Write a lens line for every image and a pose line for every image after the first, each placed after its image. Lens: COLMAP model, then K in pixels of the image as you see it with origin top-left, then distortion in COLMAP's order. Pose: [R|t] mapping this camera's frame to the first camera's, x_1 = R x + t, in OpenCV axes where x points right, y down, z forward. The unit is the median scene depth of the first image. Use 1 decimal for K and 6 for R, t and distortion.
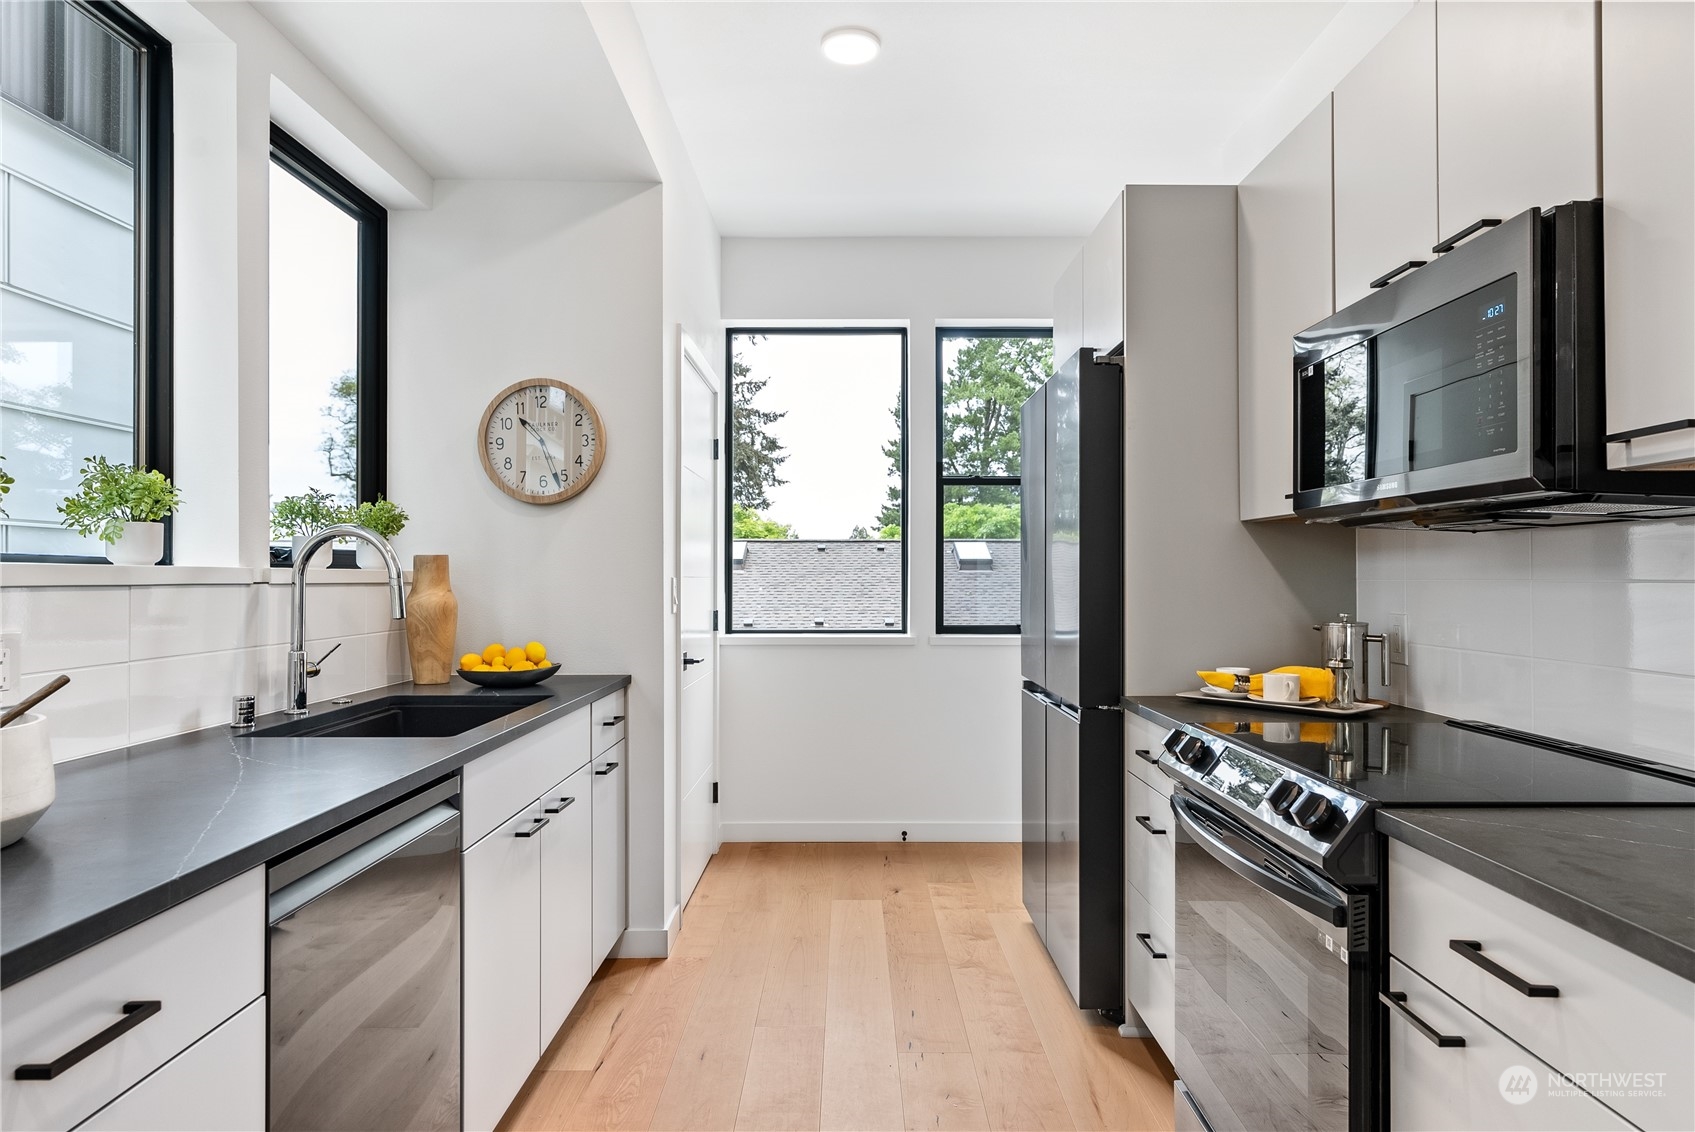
lens RADIAL K [[989.6, 0, 852.6], [0, 989.6, 571.4], [0, 0, 1]] dist [-0.000112, -0.000324]
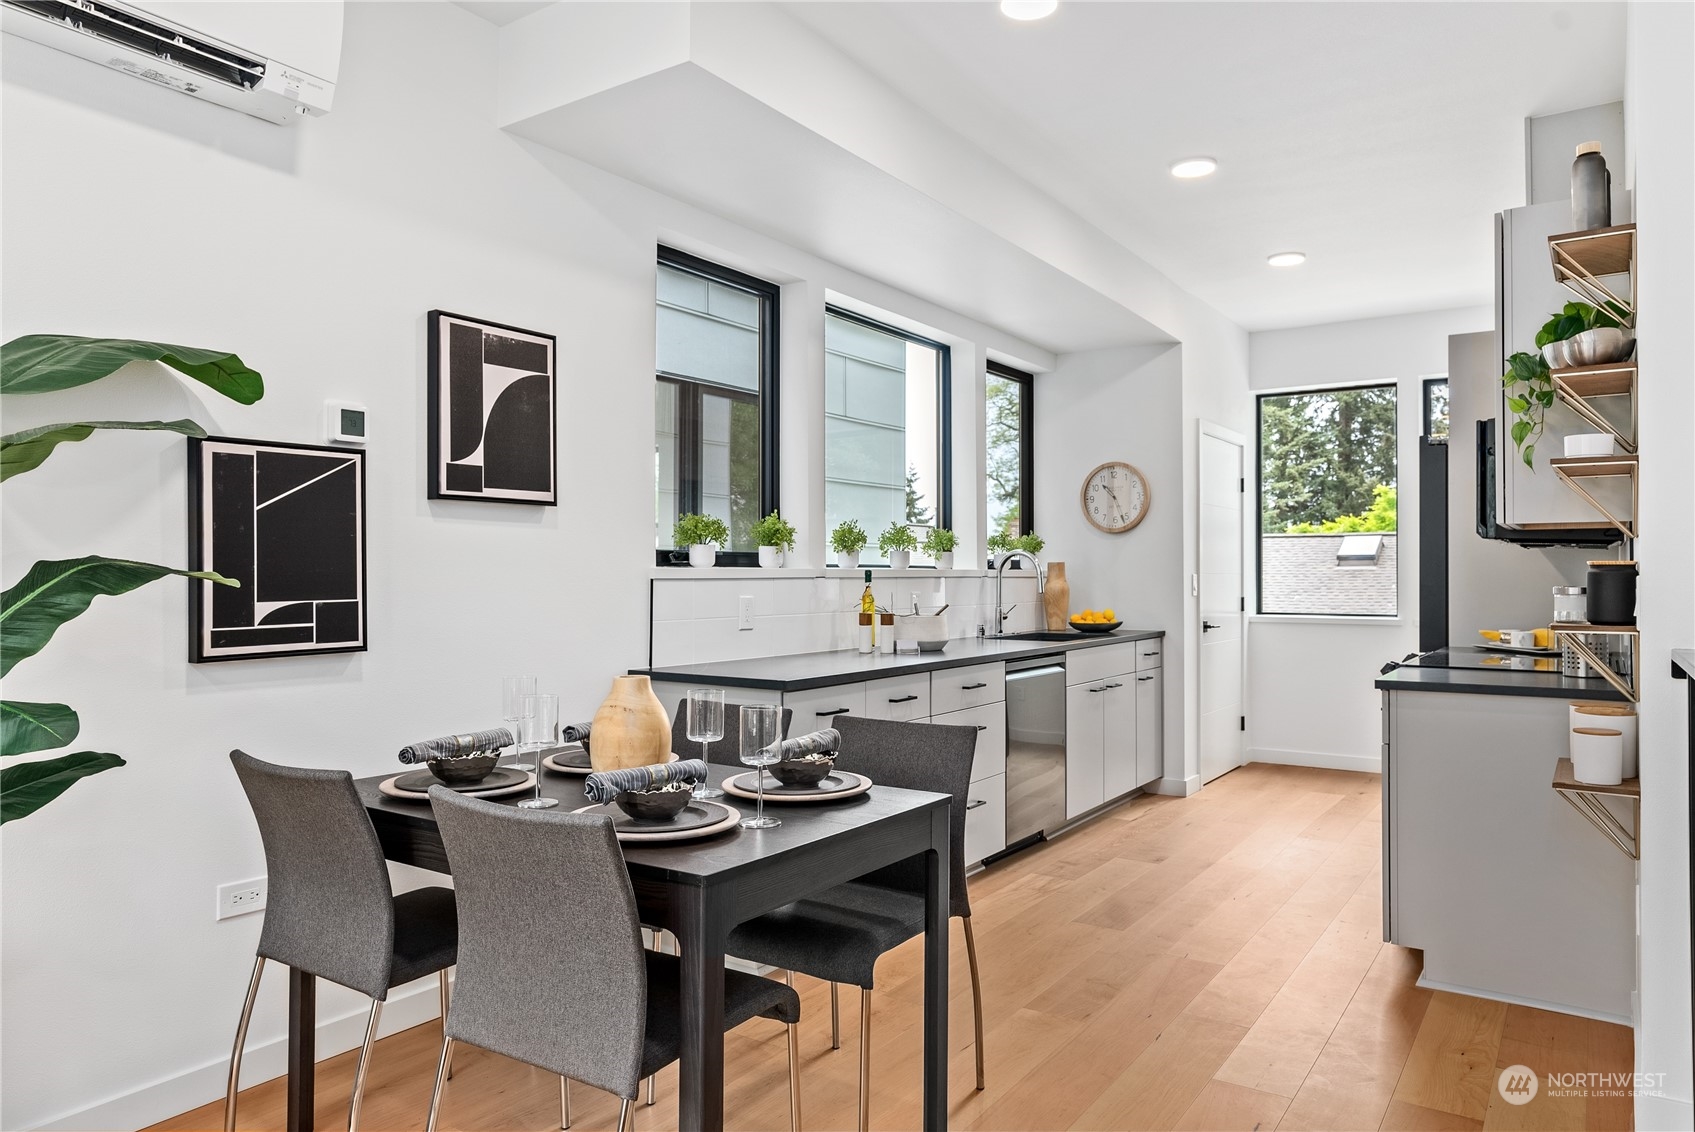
lens RADIAL K [[1101.8, 0, 848.9], [0, 1101.8, 568.1], [0, 0, 1]] dist [-0.018909, 0.009794]
pose [[0.826009, -0.003401, -0.563646, 0.452192], [0.003821, 0.999993, -0.000435, -0.006244], [0.563643, -0.001795, 0.826016, -1.004908]]
